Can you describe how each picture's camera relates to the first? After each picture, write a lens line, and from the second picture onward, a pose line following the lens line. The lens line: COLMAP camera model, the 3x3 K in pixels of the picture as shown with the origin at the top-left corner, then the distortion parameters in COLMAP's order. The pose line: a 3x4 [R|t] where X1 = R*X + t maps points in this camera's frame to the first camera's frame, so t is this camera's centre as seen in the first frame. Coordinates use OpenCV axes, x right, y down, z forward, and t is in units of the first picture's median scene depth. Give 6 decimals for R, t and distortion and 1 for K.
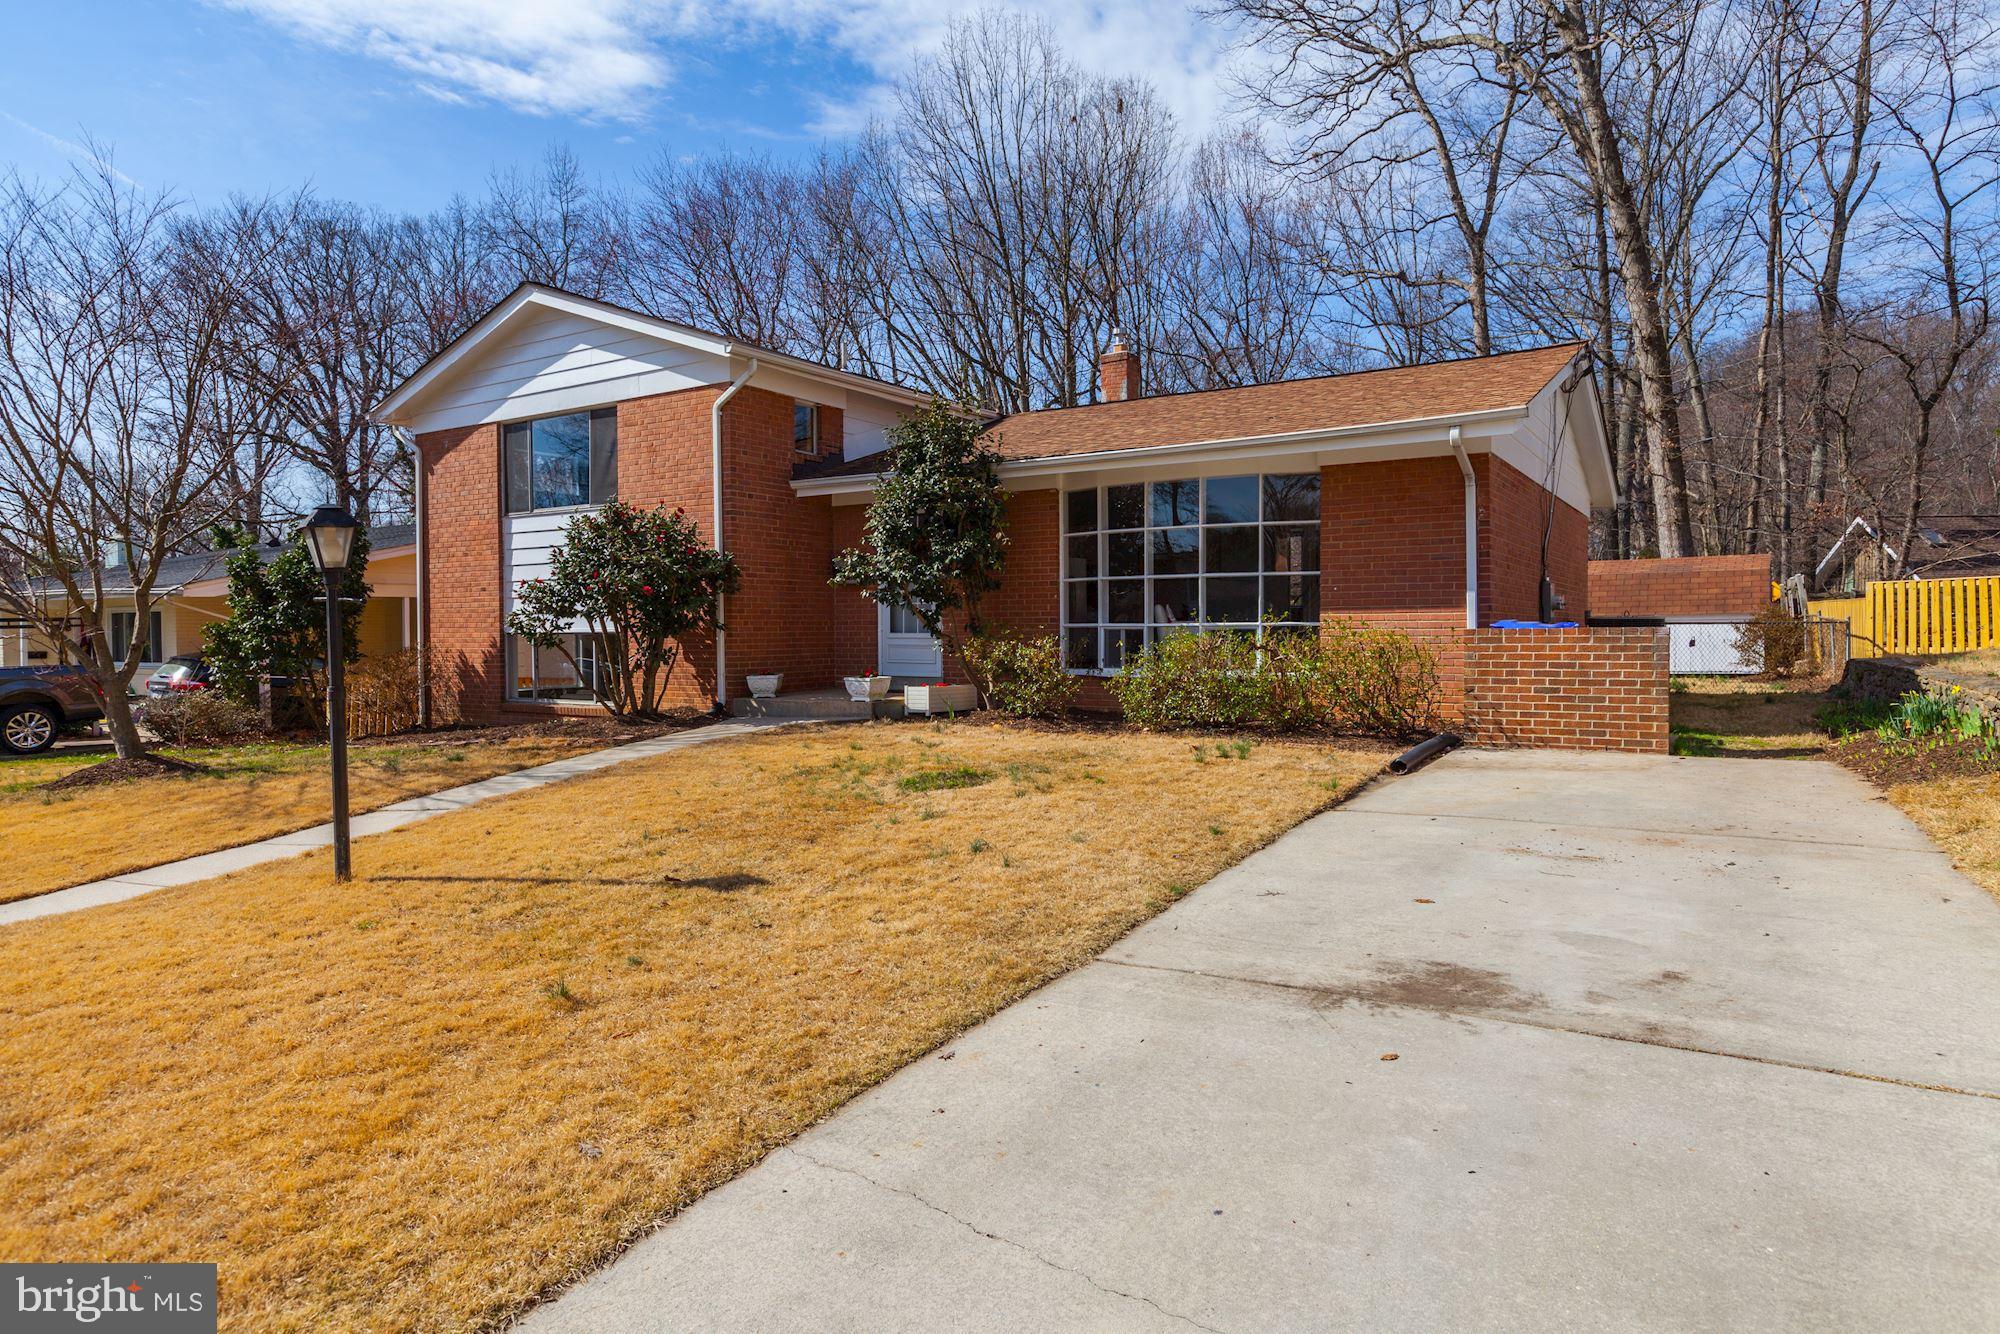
lens RADIAL K [[1218.9, 0, 1001.8], [0, 1218.9, 652.3], [0, 0, 1]] dist [-0.000883, 0.003451]
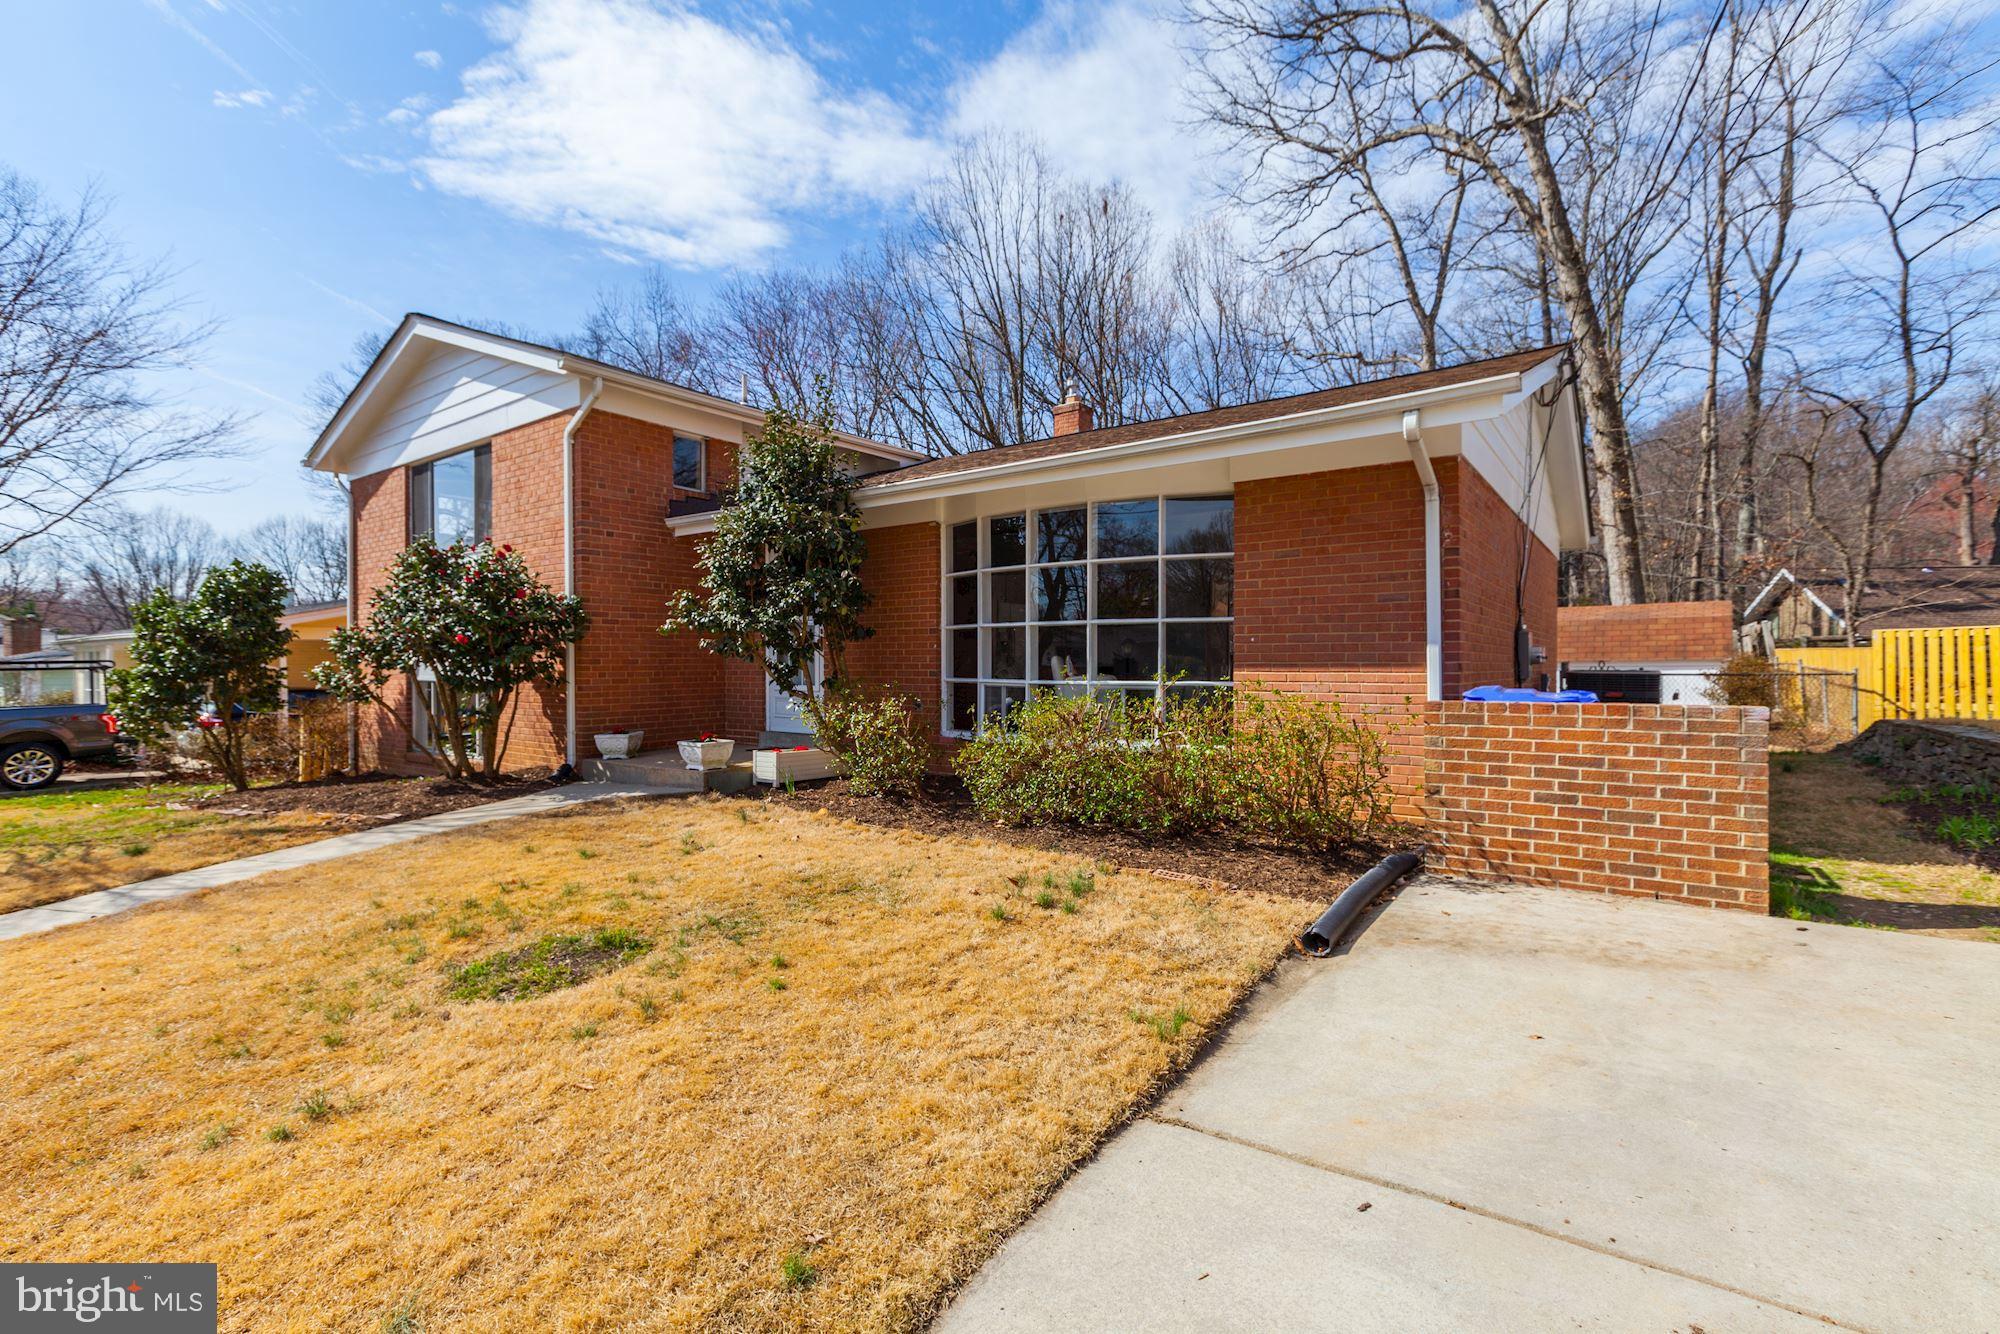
lens RADIAL K [[919.0, 0, 997.3], [0, 919.0, 672.8], [0, 0, 1]] dist [-0.012433, 0.010913]
pose [[0.997923, 0.004160, -0.064285, 0.118900], [-0.004602, 0.999967, -0.006735, -0.020967], [0.064255, 0.007017, 0.997909, 0.324276]]
